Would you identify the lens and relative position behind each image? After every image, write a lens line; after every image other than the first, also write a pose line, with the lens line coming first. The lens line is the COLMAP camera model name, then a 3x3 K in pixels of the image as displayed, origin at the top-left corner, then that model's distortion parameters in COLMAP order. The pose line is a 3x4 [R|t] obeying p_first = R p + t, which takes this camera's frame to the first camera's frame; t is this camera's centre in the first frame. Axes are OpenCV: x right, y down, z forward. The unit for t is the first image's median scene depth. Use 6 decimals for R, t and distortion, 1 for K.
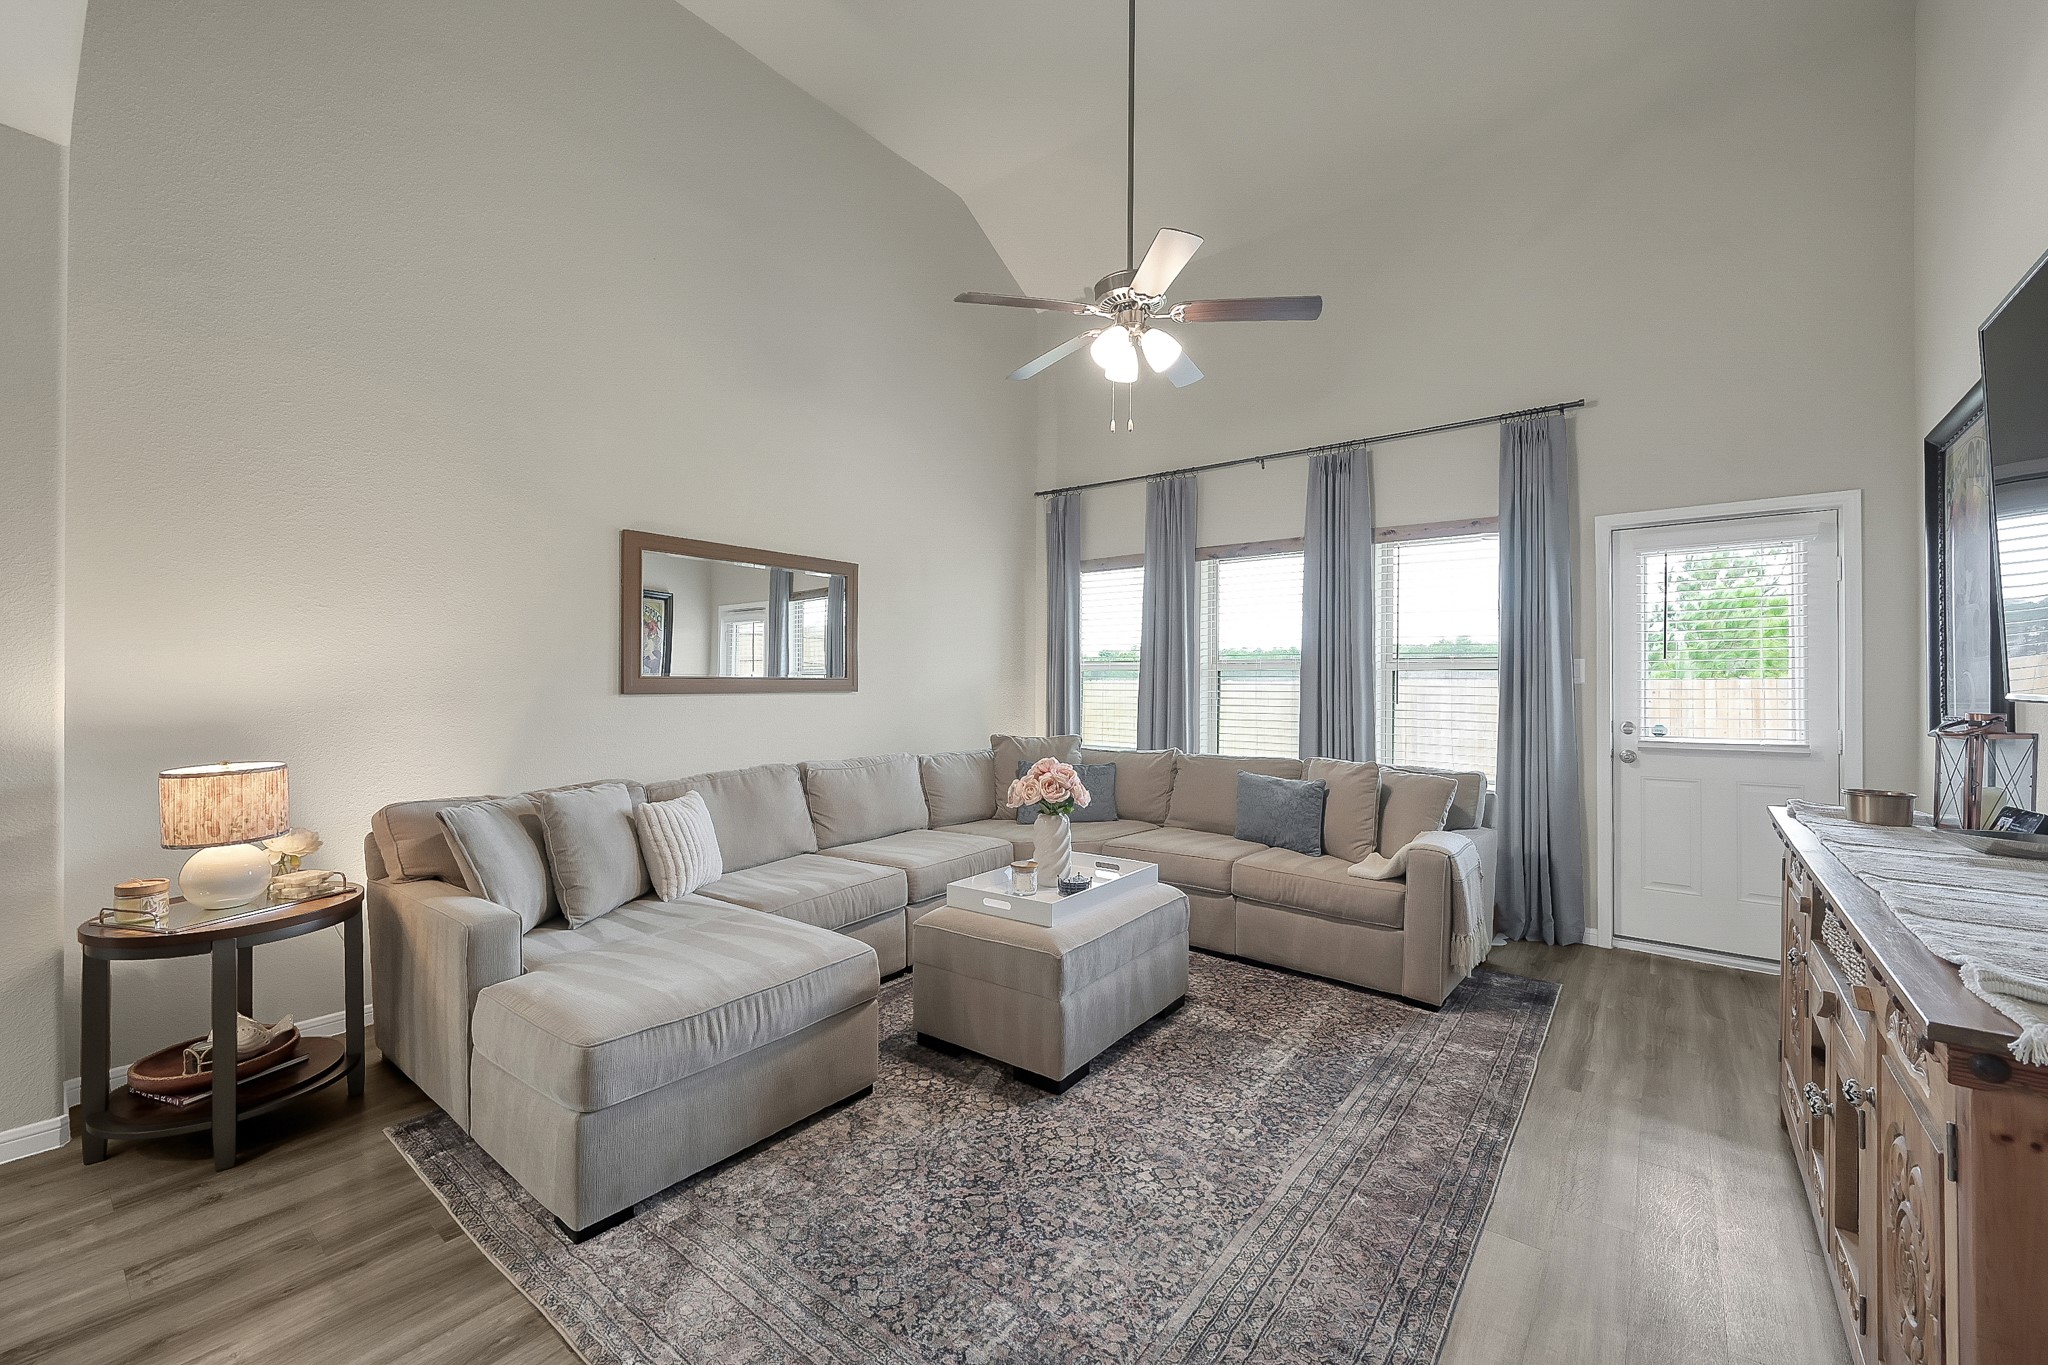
lens RADIAL K [[815.1, 0, 1031.9], [0, 815.1, 682.3], [0, 0, 1]] dist [-0.002902, 0.001151]
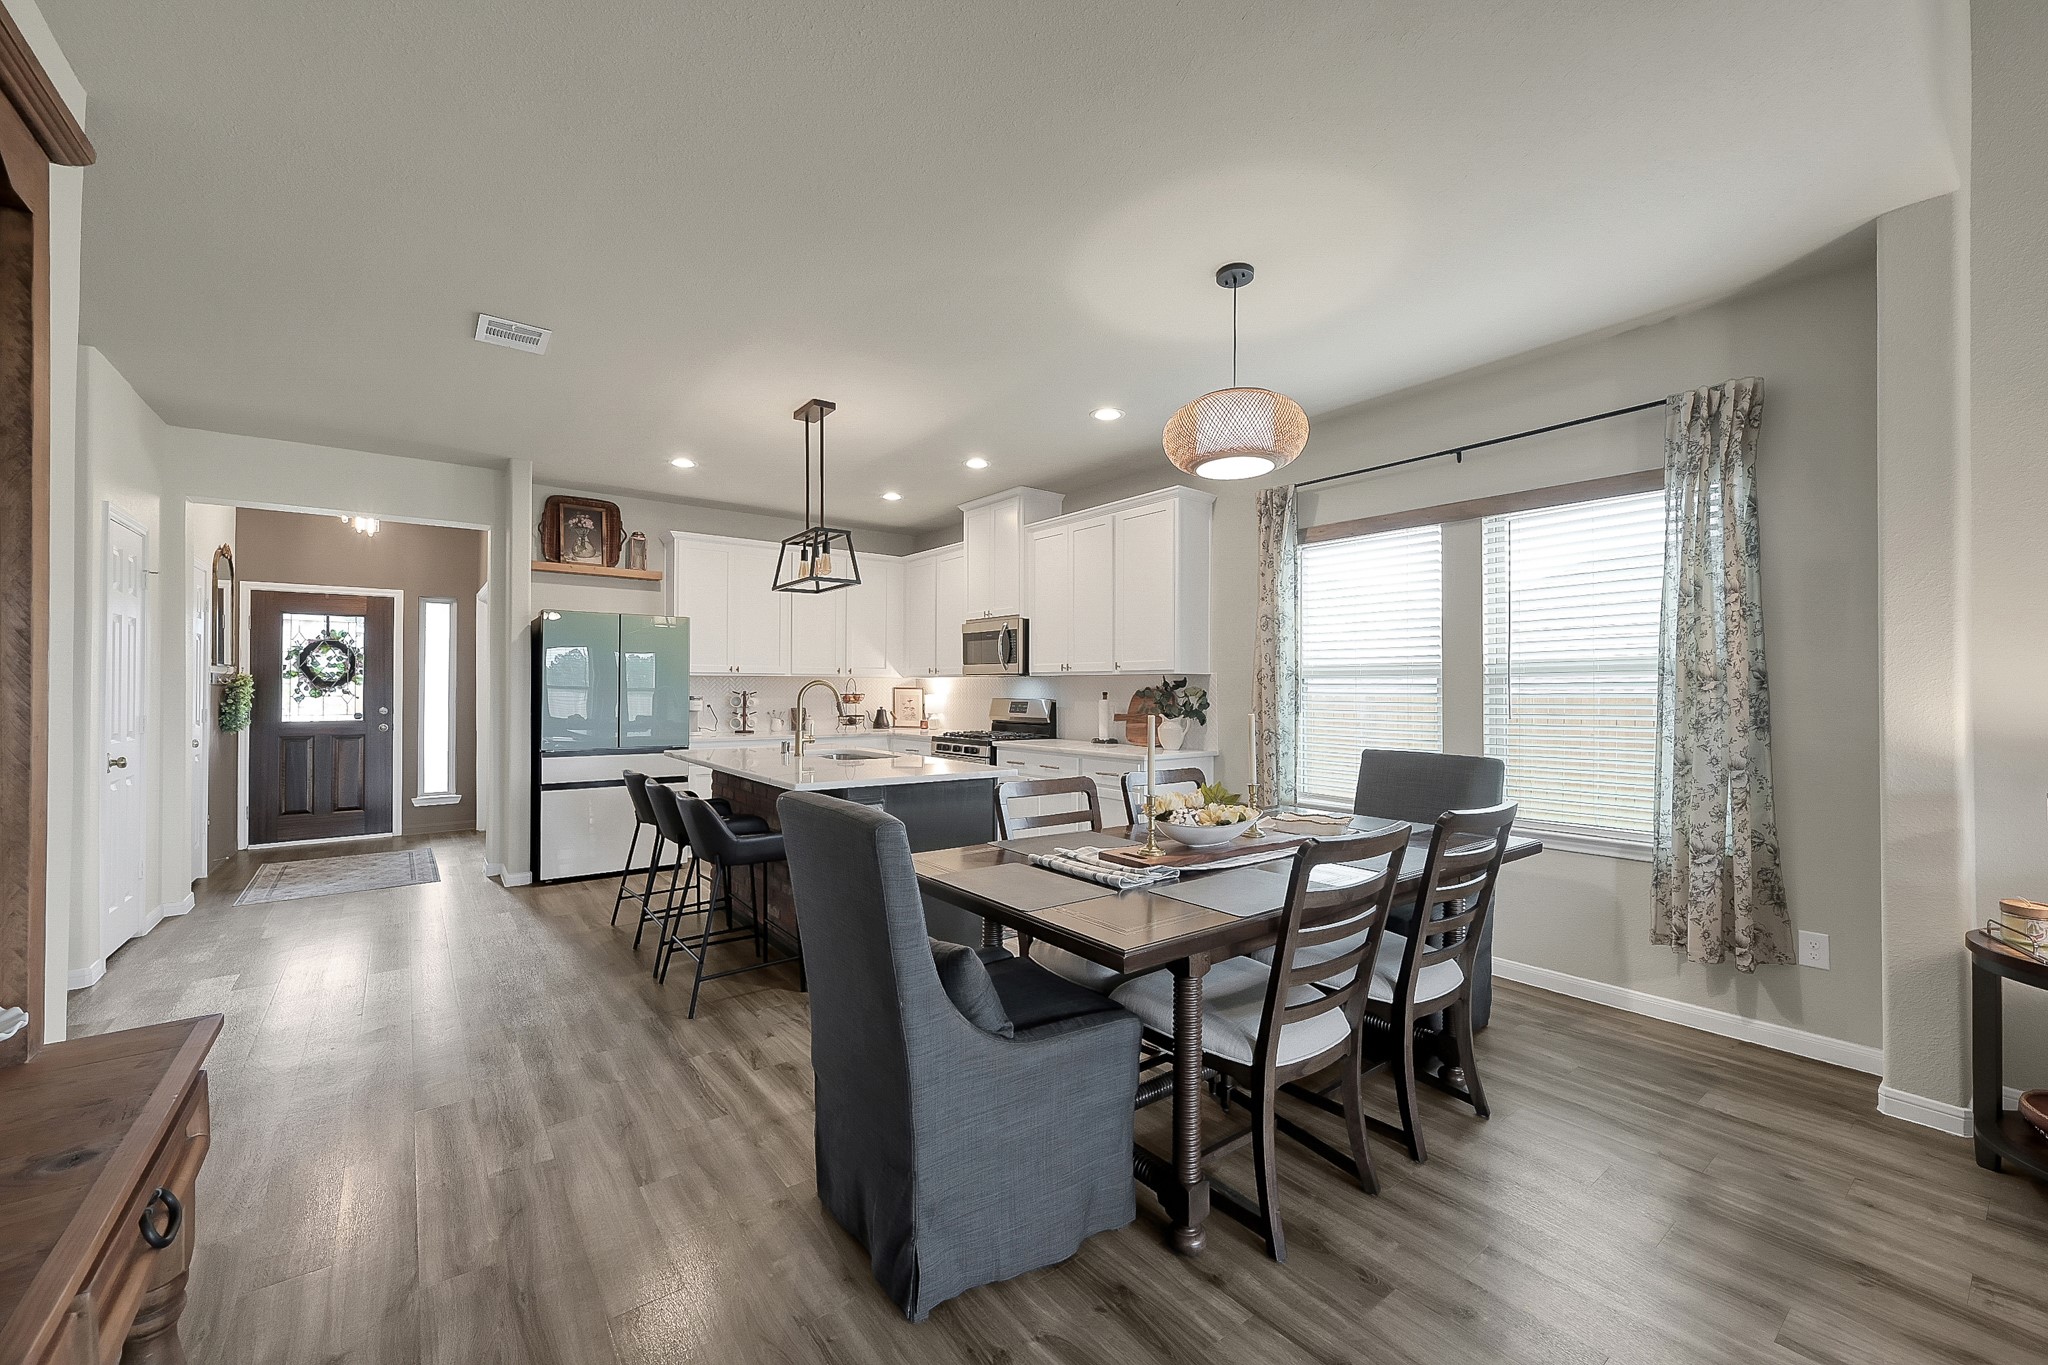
lens RADIAL K [[815.1, 0, 1023.2], [0, 815.1, 679.1], [0, 0, 1]] dist [-0.002902, 0.001151]
pose [[-0.251301, -0.015344, -0.967787, 0.098723], [-0.001863, 0.999880, -0.015370, -0.002385], [0.967907, -0.002060, -0.251300, 0.060650]]
